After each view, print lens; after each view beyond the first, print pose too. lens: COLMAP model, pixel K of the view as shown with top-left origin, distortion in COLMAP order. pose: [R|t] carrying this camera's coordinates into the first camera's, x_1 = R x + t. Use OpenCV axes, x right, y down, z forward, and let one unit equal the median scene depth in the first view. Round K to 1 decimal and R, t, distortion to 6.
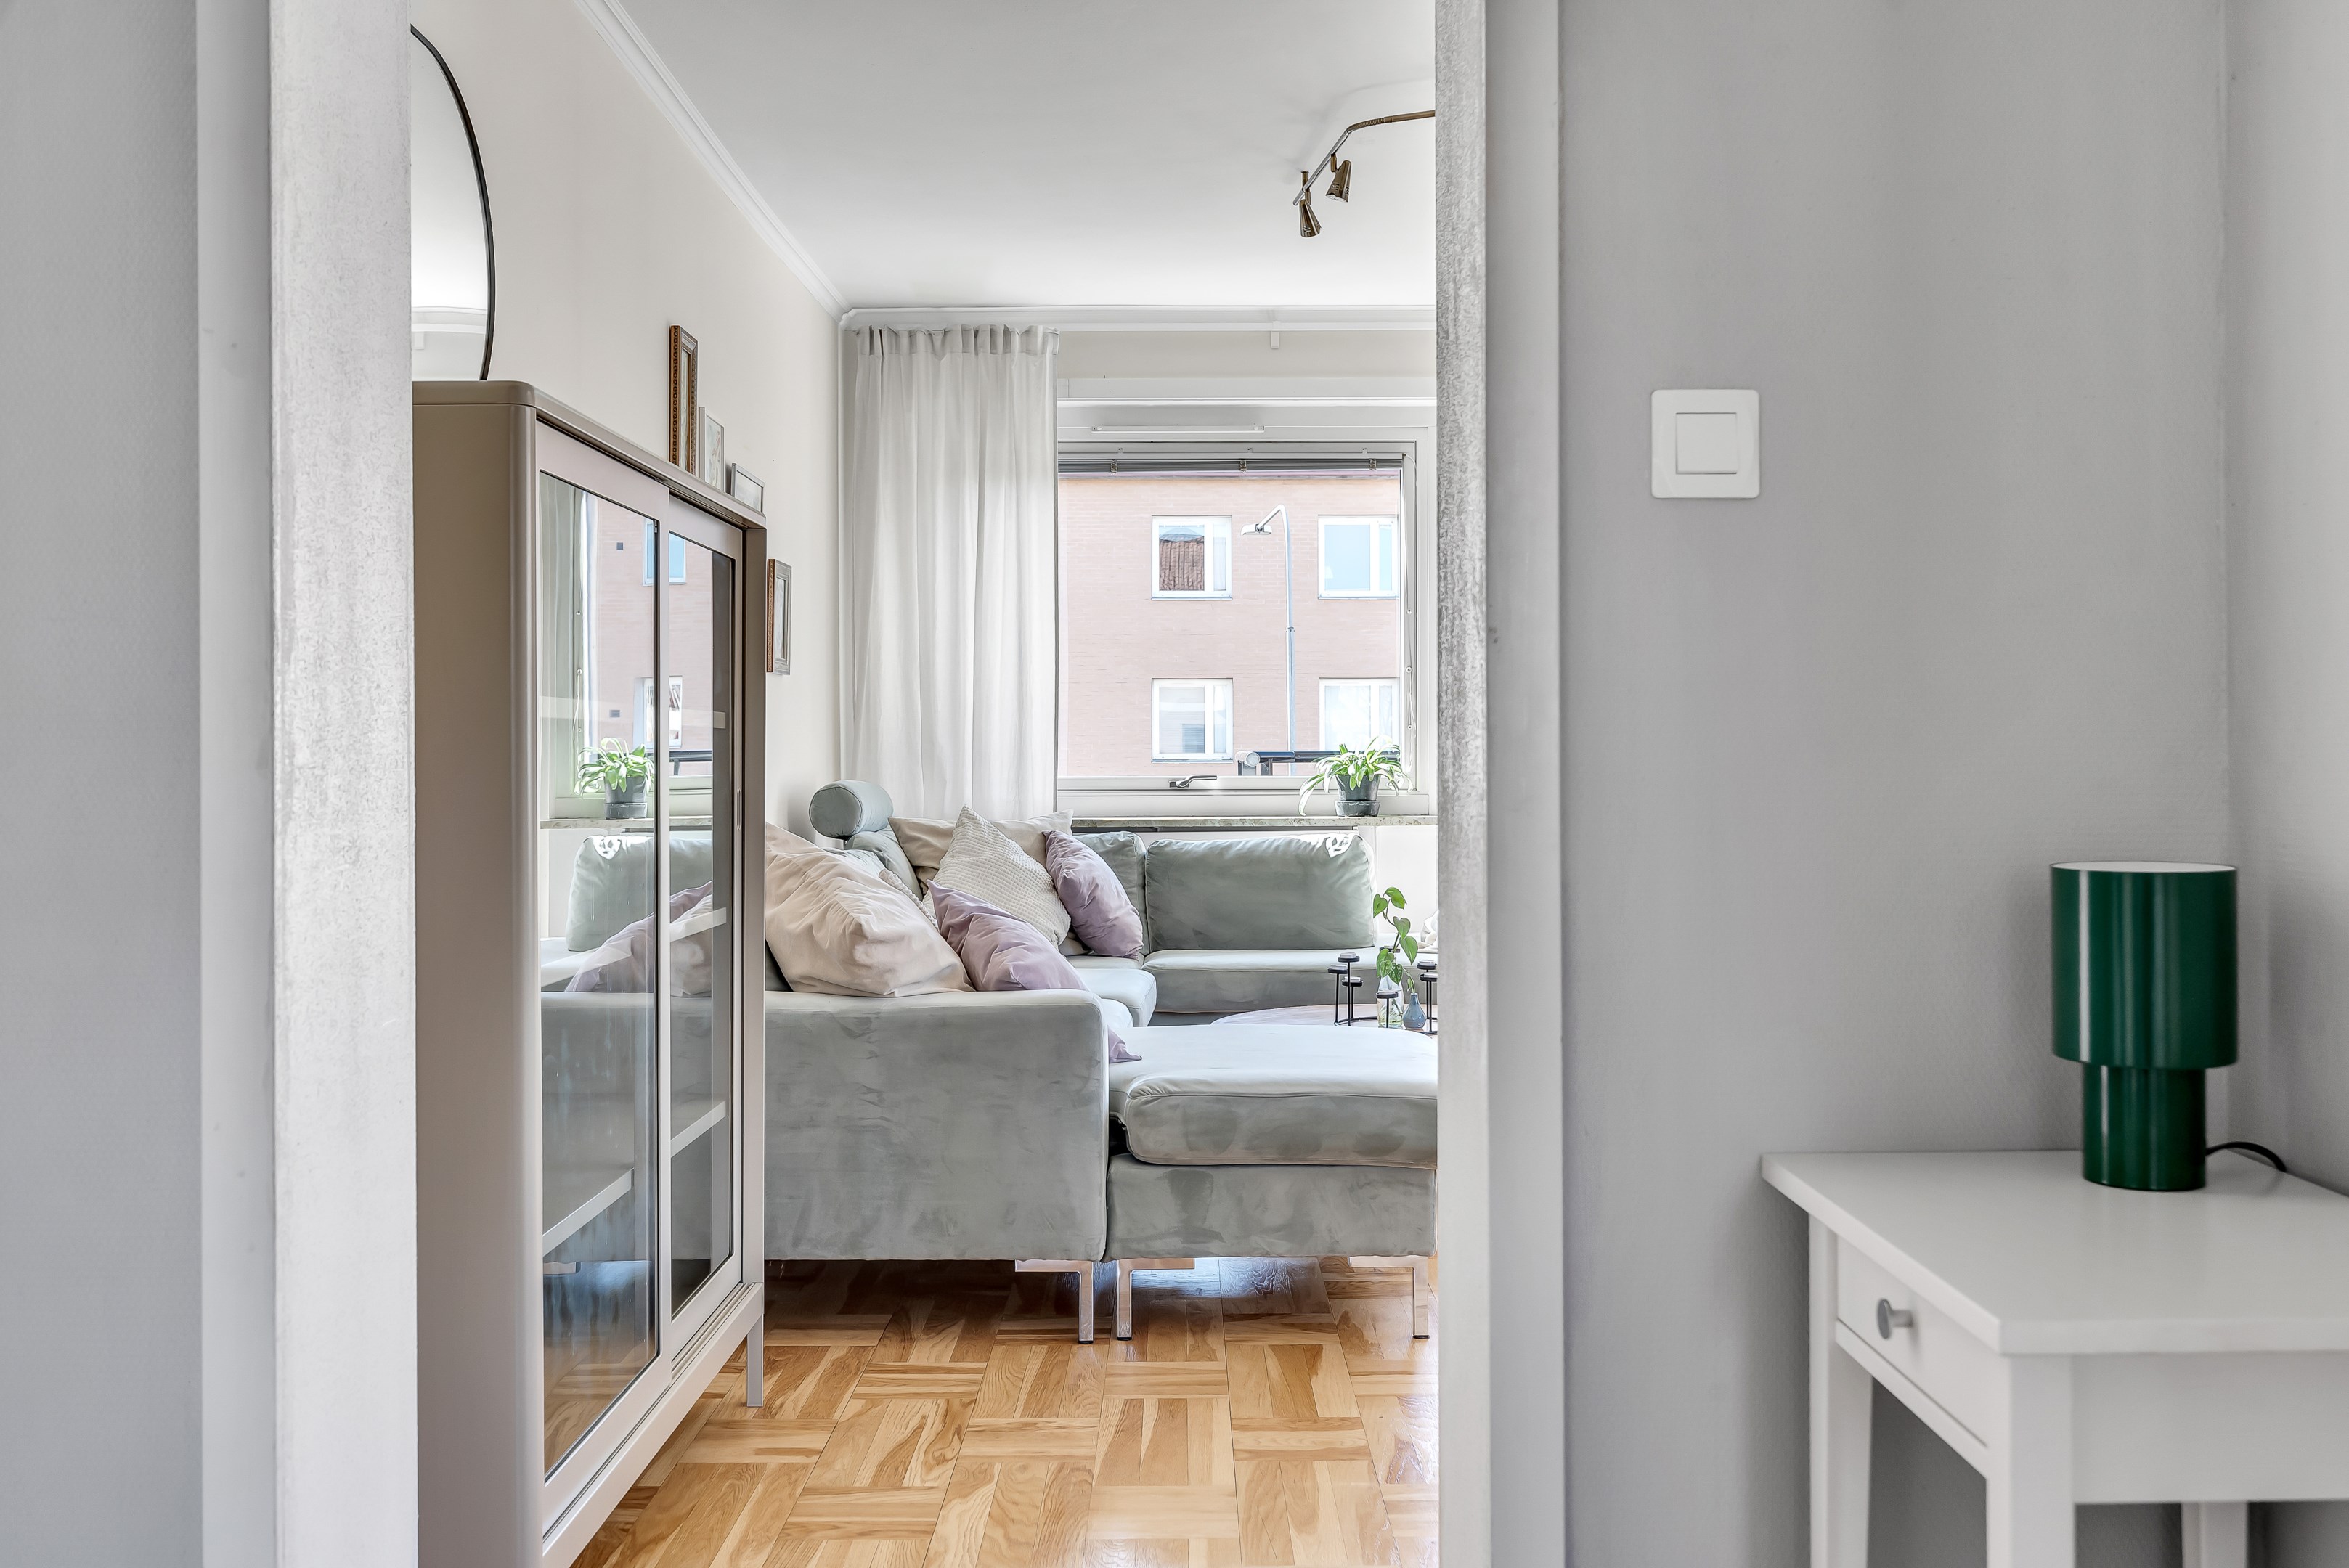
lens RADIAL K [[2149.3, 0, 1185.4], [0, 2149.3, 750.3], [0, 0, 1]] dist [-0.000026, 0.004081]
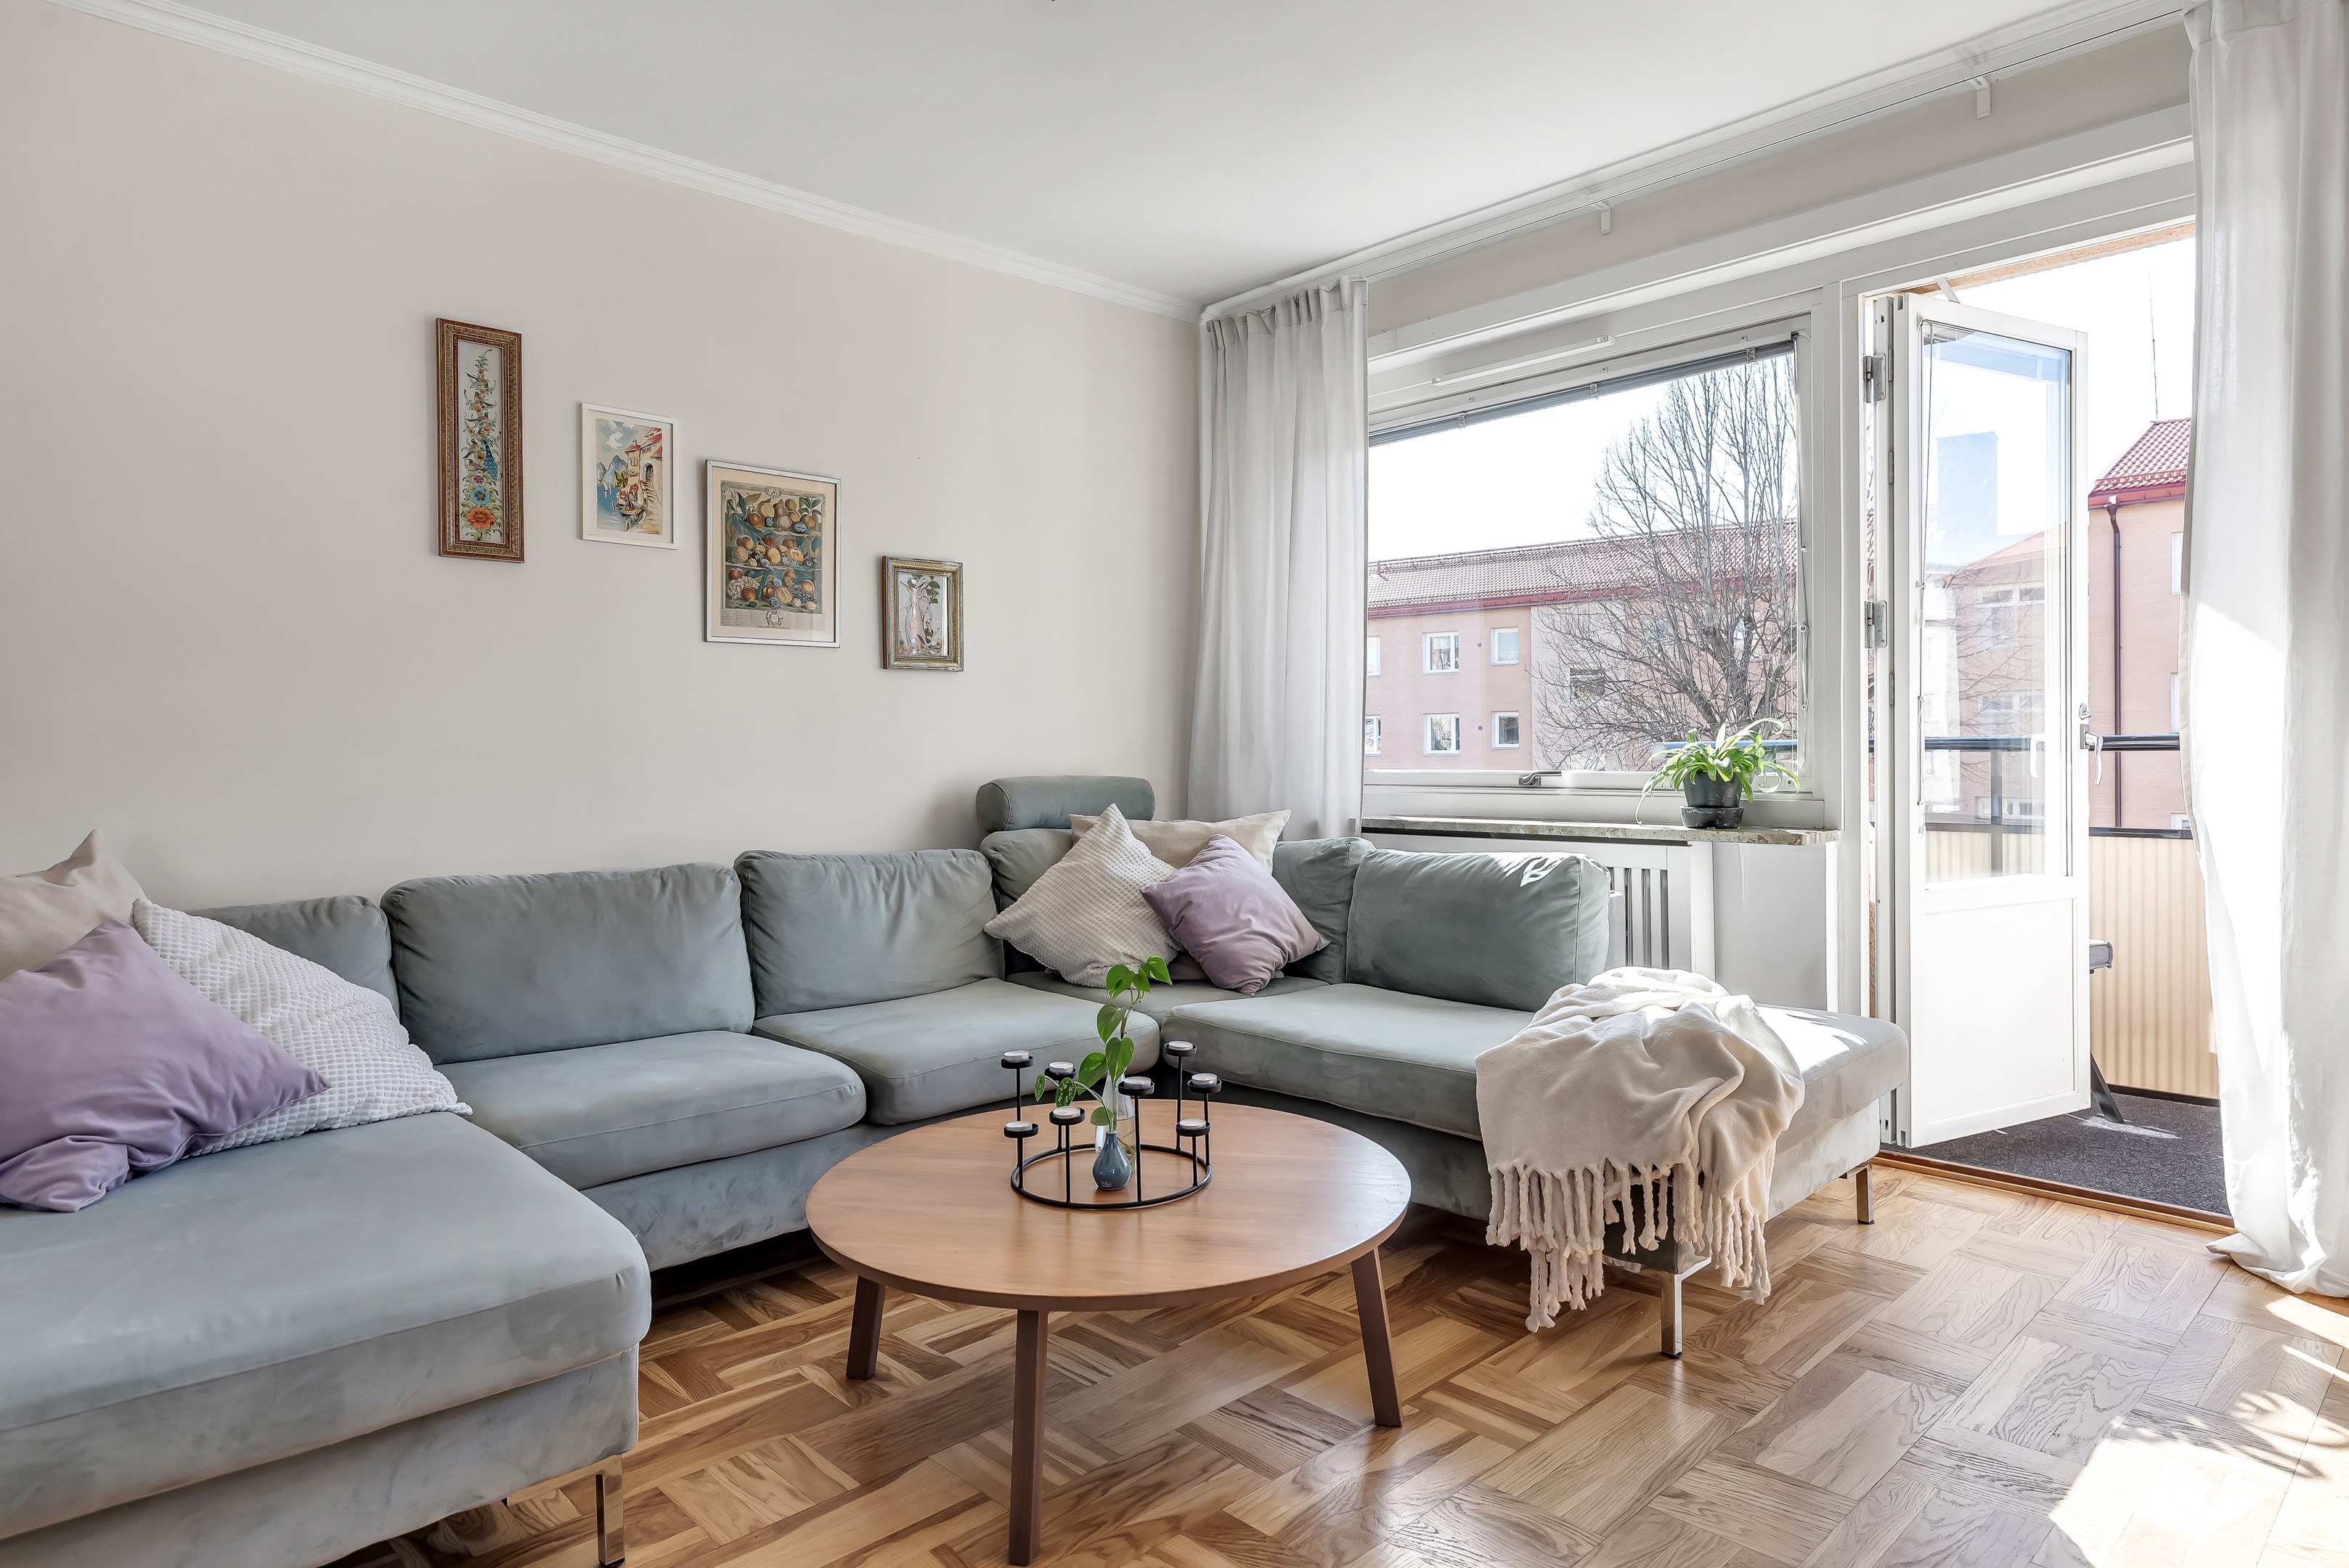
lens RADIAL K [[1332.7, 0, 1191.0], [0, 1332.7, 765.3], [0, 0, 1]] dist [-0.008631, -0.001189]
pose [[0.698777, 0.003387, -0.715332, 0.414210], [0.007979, 0.999890, 0.012528, 0.002813], [0.715295, -0.014462, 0.698673, 0.790128]]
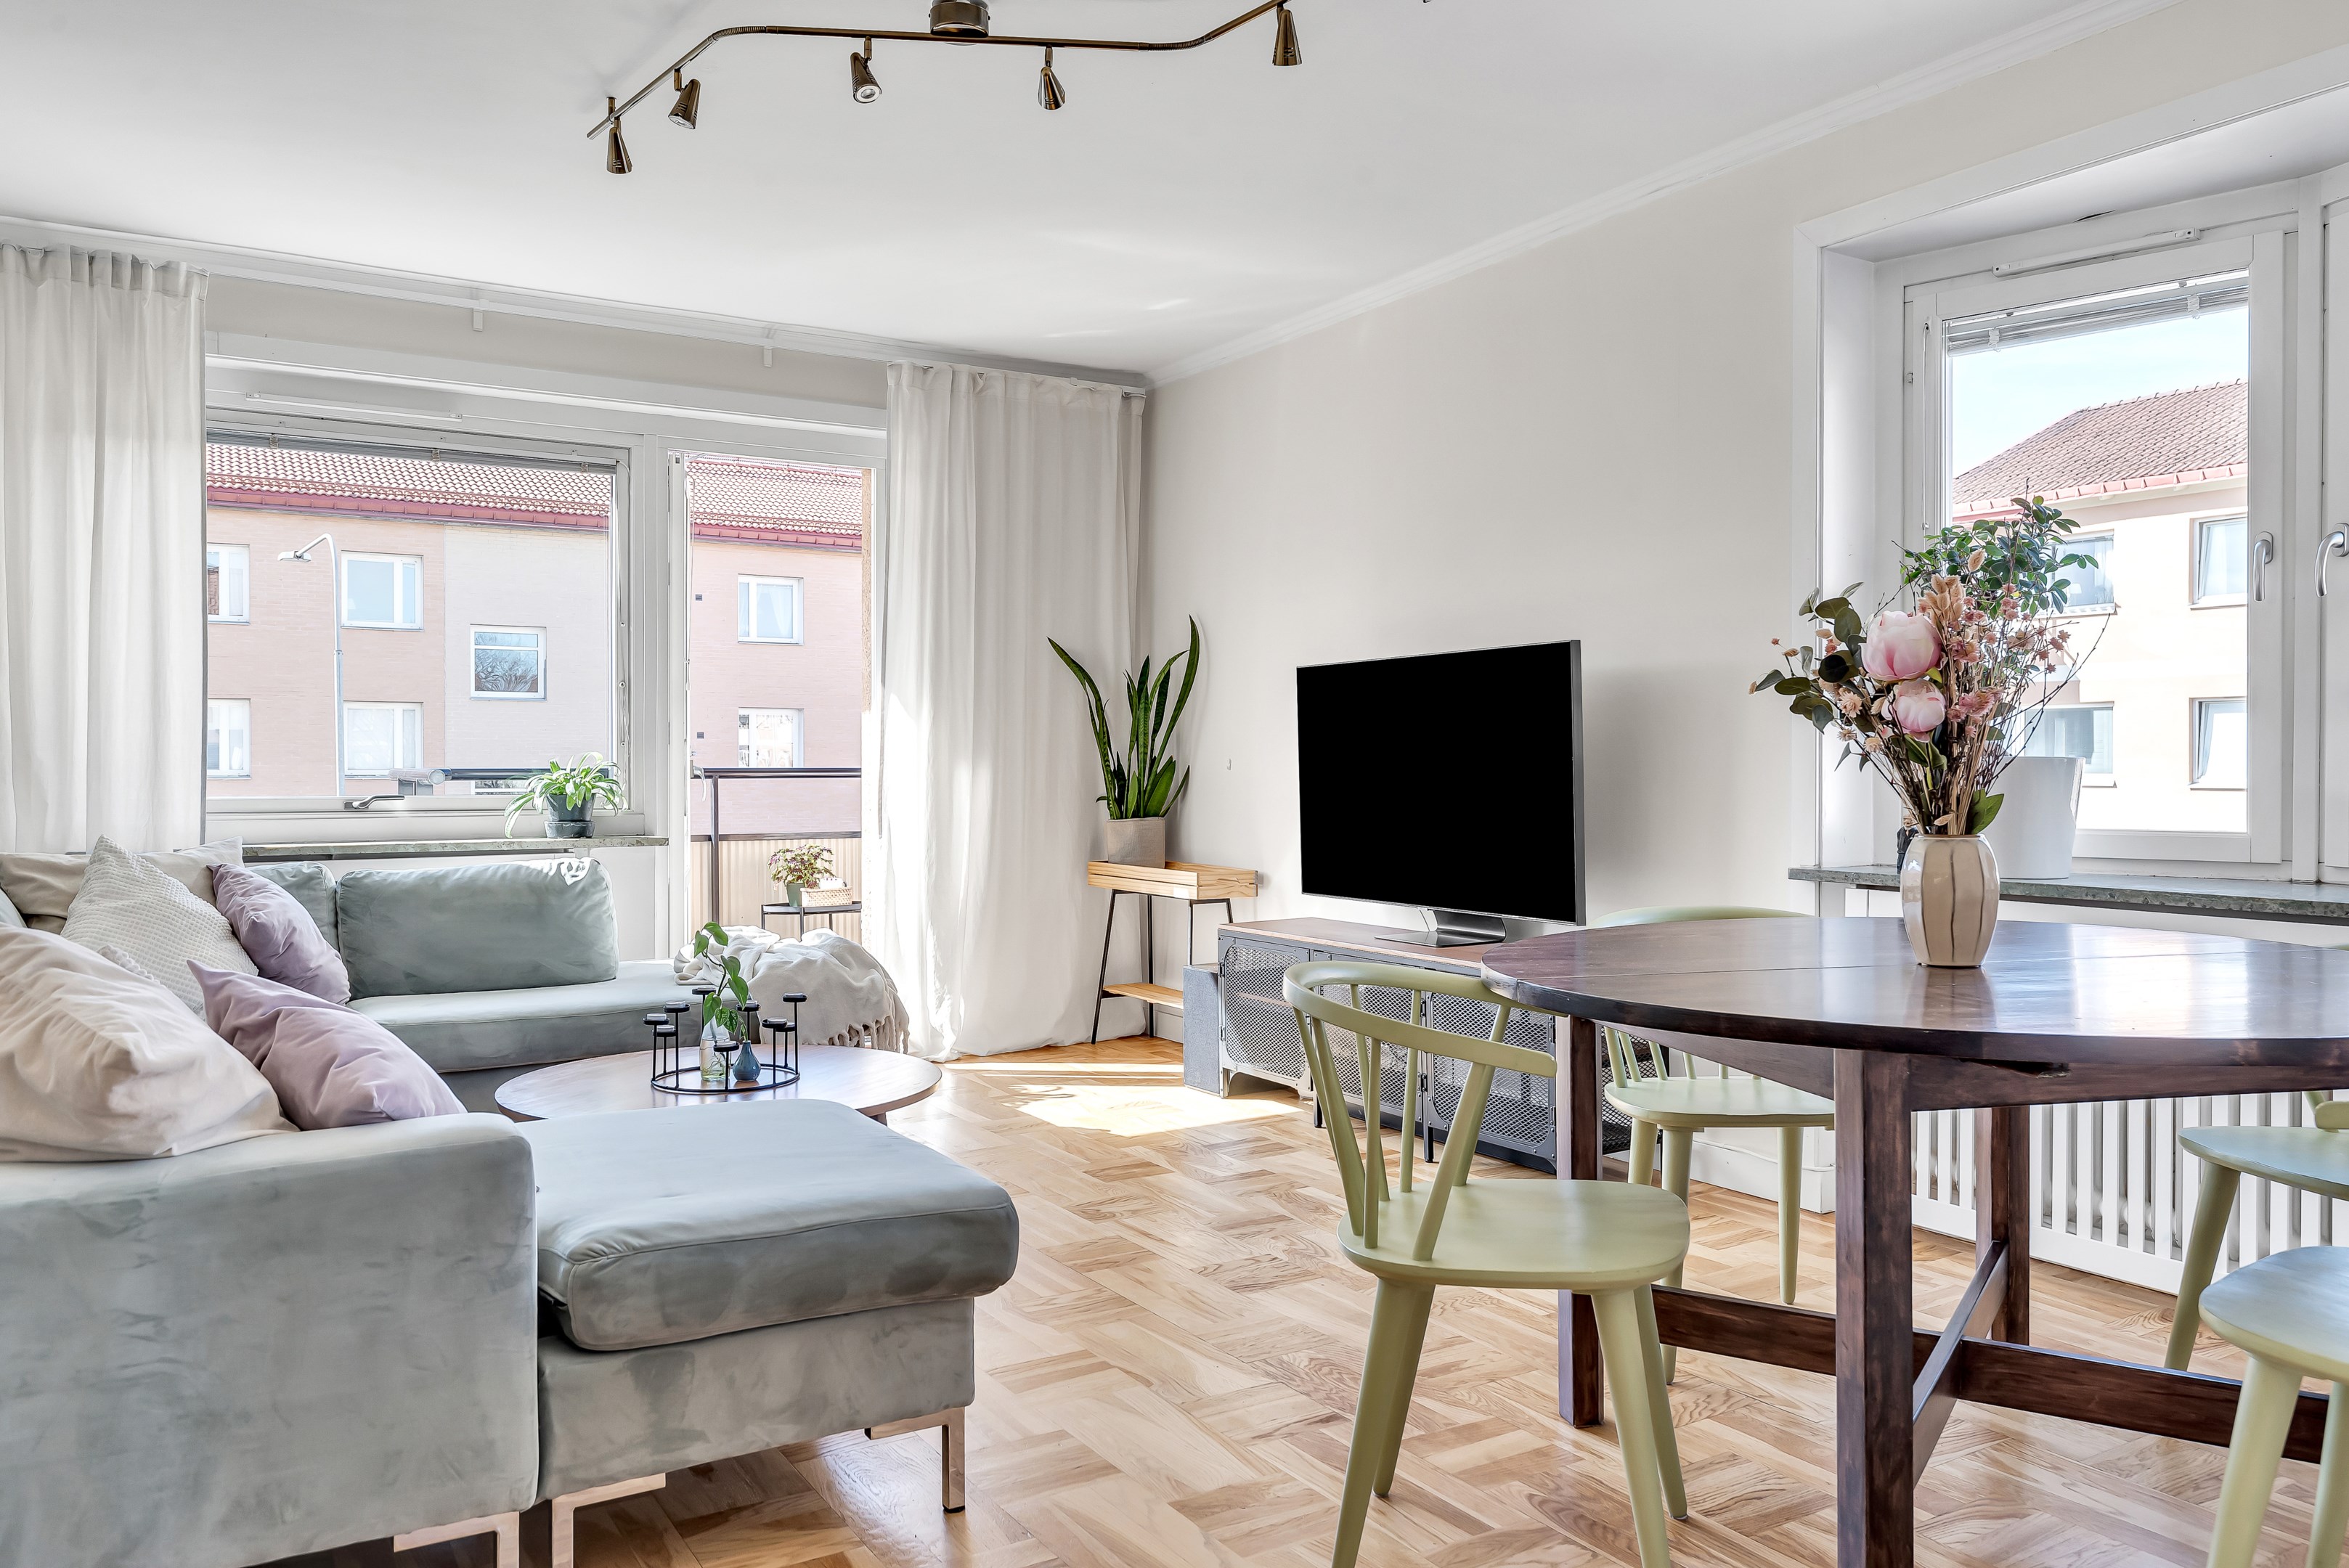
lens RADIAL K [[1693.6, 0, 1213.2], [0, 1693.6, 776.6], [0, 0, 1]] dist [-0.009652, 0.008644]
pose [[0.849676, 0.001139, 0.527304, -0.104285], [-0.003504, 0.999988, 0.003485, 0.000360], [-0.527294, -0.004809, 0.849669, 0.317254]]
